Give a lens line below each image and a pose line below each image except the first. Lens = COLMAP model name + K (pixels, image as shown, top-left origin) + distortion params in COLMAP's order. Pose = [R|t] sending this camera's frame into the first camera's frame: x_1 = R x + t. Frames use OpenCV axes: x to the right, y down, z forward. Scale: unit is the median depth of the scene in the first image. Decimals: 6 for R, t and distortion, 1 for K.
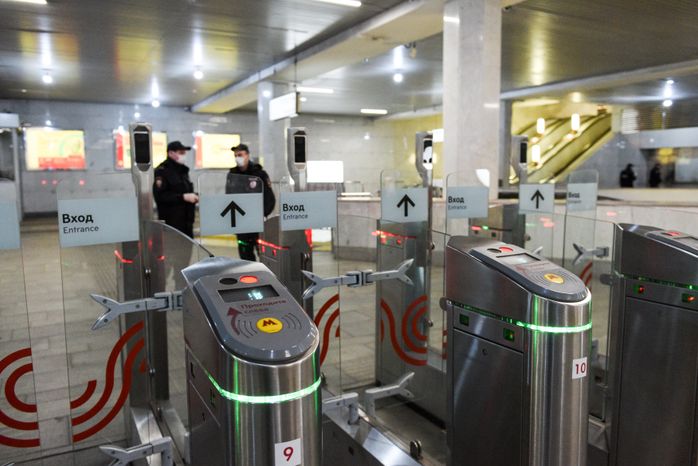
lens RADIAL K [[561.3, 0, 349.0], [0, 561.3, 233.0], [0, 0, 1]] dist [-0.022180, -0.000209]
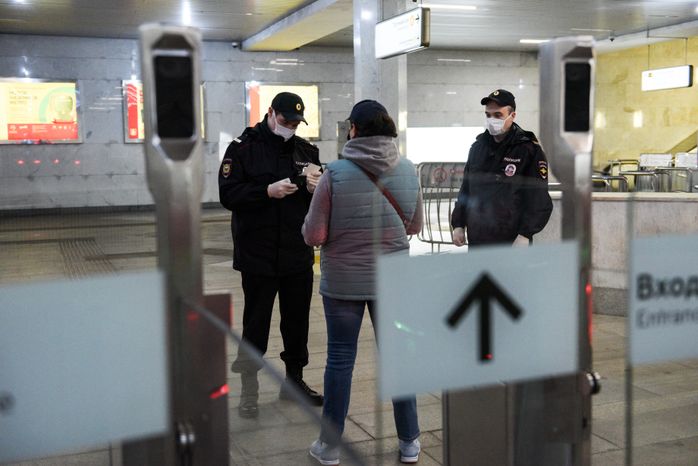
lens RADIAL K [[845.1, 0, 349.0], [0, 845.1, 233.0], [0, 0, 1]] dist [0.012634, 0.008995]
pose [[0.990318, 0.007501, -0.138617, -0.036838], [-0.007762, 0.999969, -0.001348, -0.012901], [0.138602, 0.002411, 0.990345, 0.096285]]
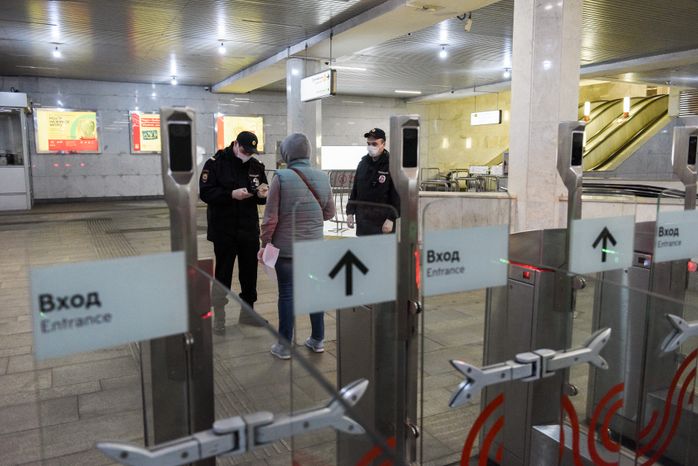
lens RADIAL K [[563.1, 0, 345.4], [0, 563.1, 232.5], [0, 0, 1]] dist [-0.005687, -0.000370]
pose [[0.999471, 0.012123, -0.030172, -0.033033], [-0.011188, 0.999458, 0.030948, -0.015642], [0.030531, -0.030594, 0.999065, 0.074415]]
